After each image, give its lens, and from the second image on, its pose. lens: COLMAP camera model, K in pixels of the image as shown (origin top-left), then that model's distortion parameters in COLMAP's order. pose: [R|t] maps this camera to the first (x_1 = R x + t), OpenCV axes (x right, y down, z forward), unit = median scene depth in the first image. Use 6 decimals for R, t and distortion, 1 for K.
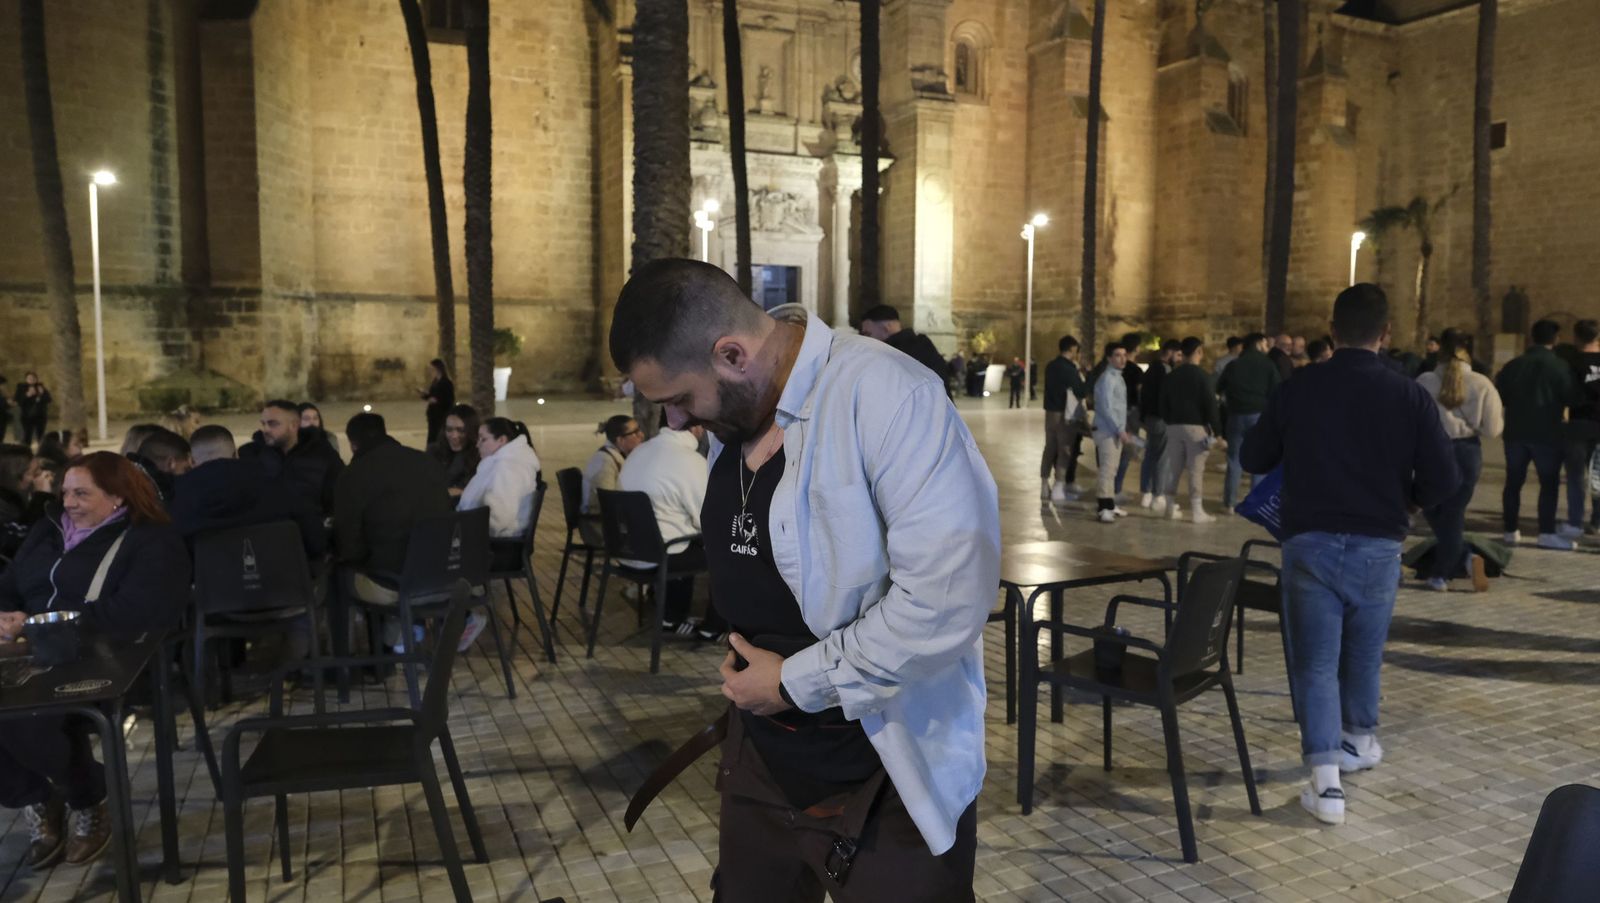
lens RADIAL K [[1089.9, 0, 811.0], [0, 1089.9, 458.5], [0, 0, 1]] dist [-0.031763, 0.016876]
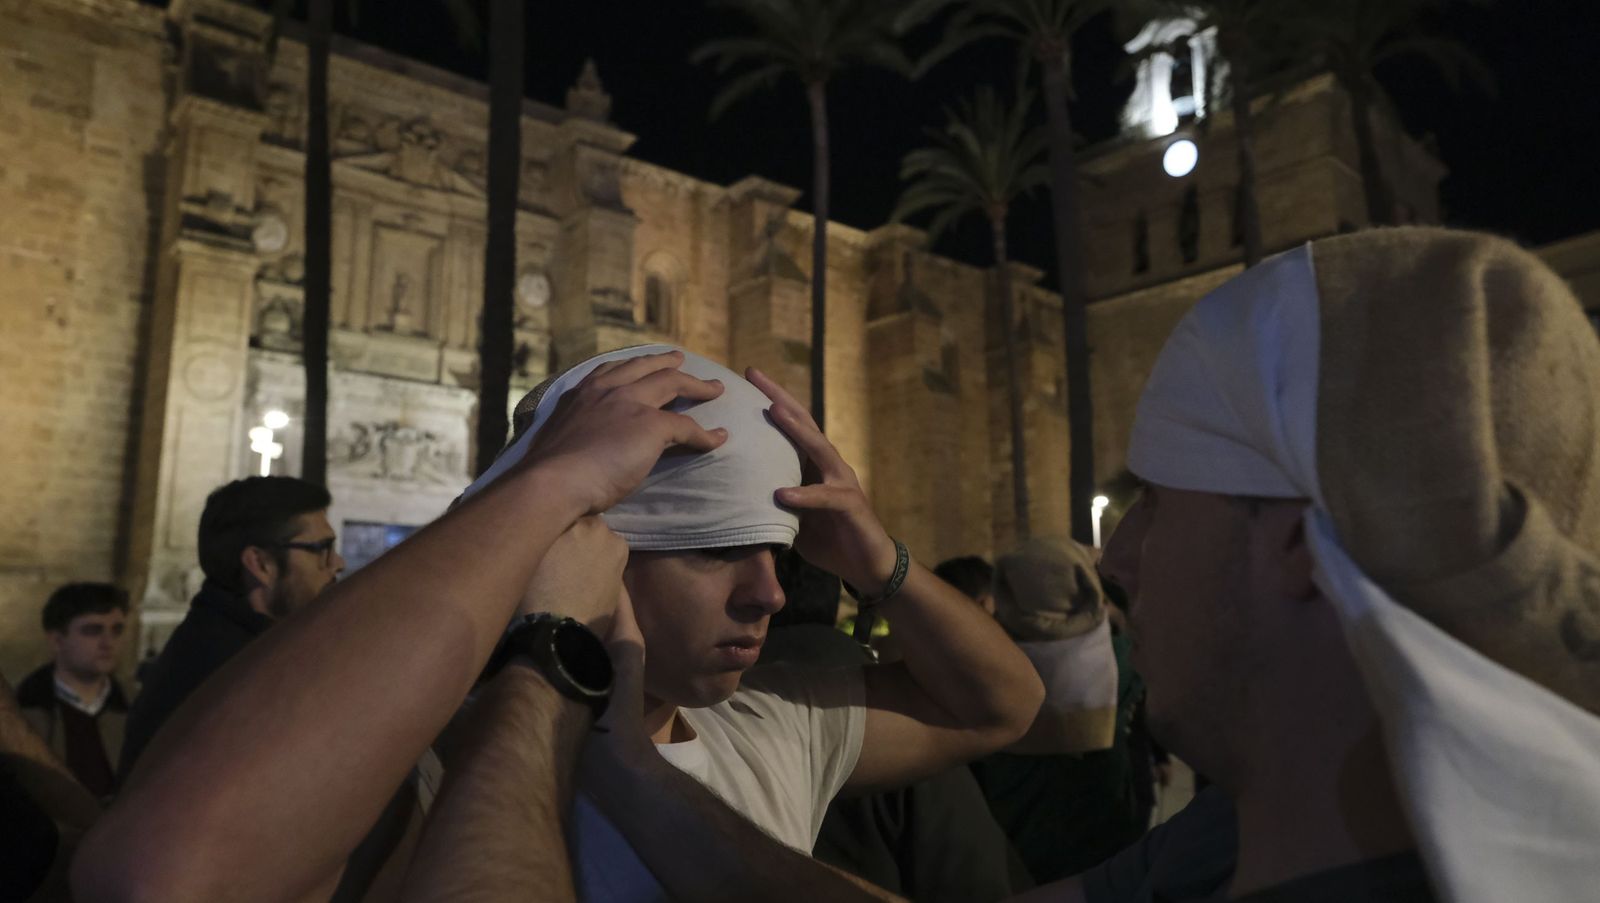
lens RADIAL K [[1089.9, 0, 809.3], [0, 1089.9, 453.6], [0, 0, 1]] dist [-0.031763, 0.016876]
pose [[0.960845, 0.035025, 0.274865, 0.028828], [0.038895, 0.965108, -0.258946, -0.021299], [-0.274345, 0.259497, 0.925957, 0.225011]]
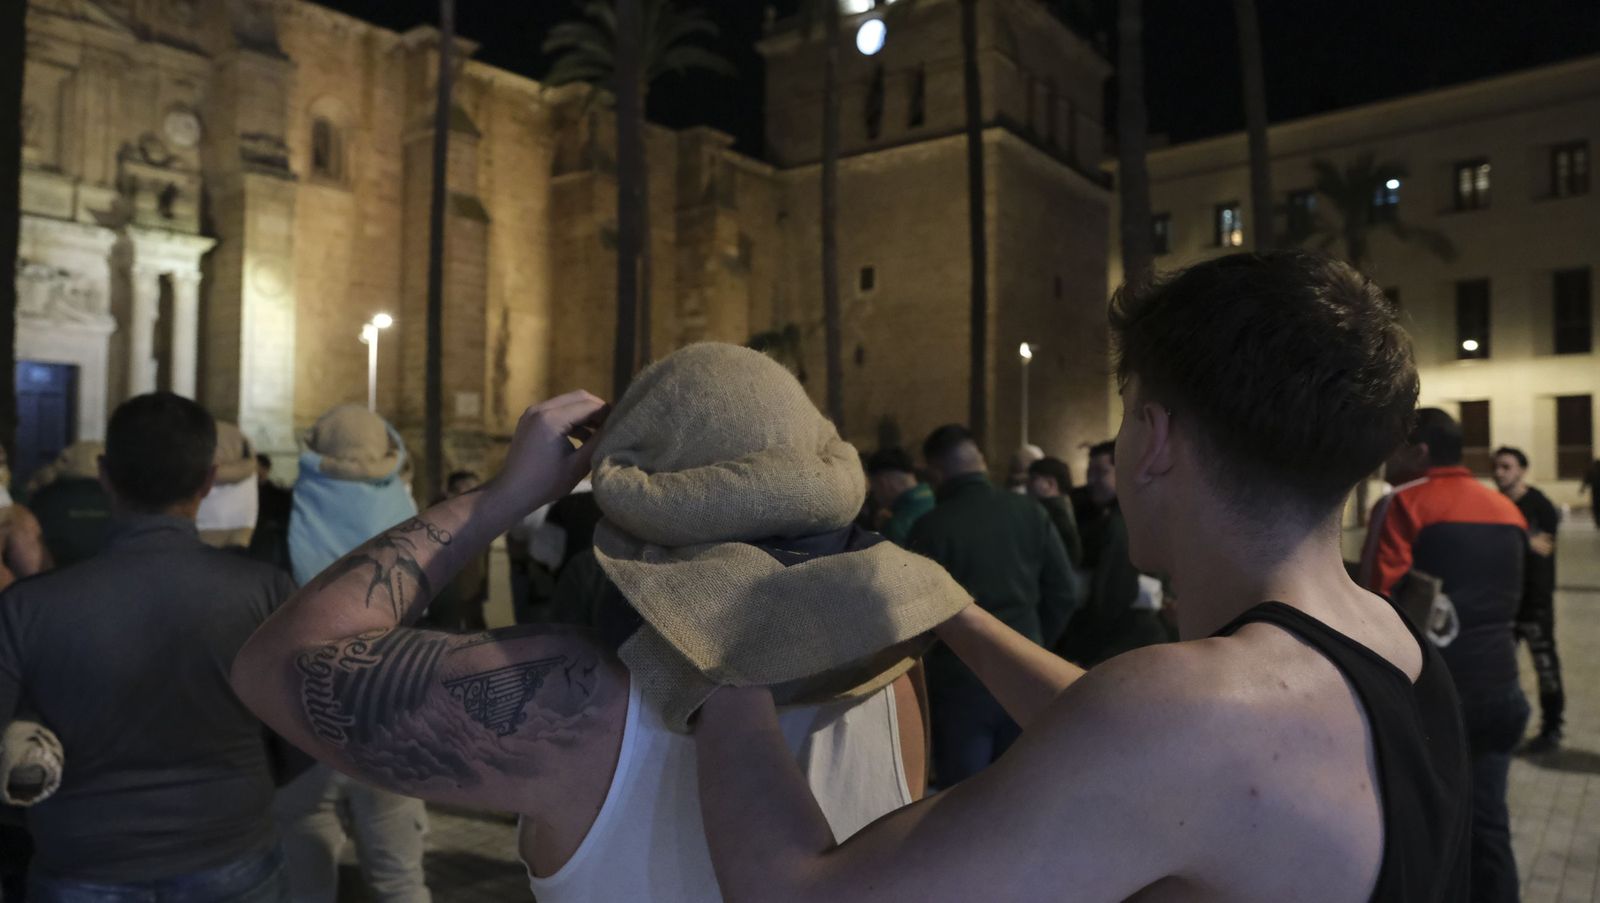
lens RADIAL K [[1089.9, 0, 814.8], [0, 1089.9, 448.6], [0, 0, 1]] dist [-0.031763, 0.016876]
pose [[0.884161, 0.014873, 0.466945, 0.097654], [0.041818, 0.992961, -0.110811, -0.011813], [-0.465307, 0.117501, 0.877316, 0.100543]]
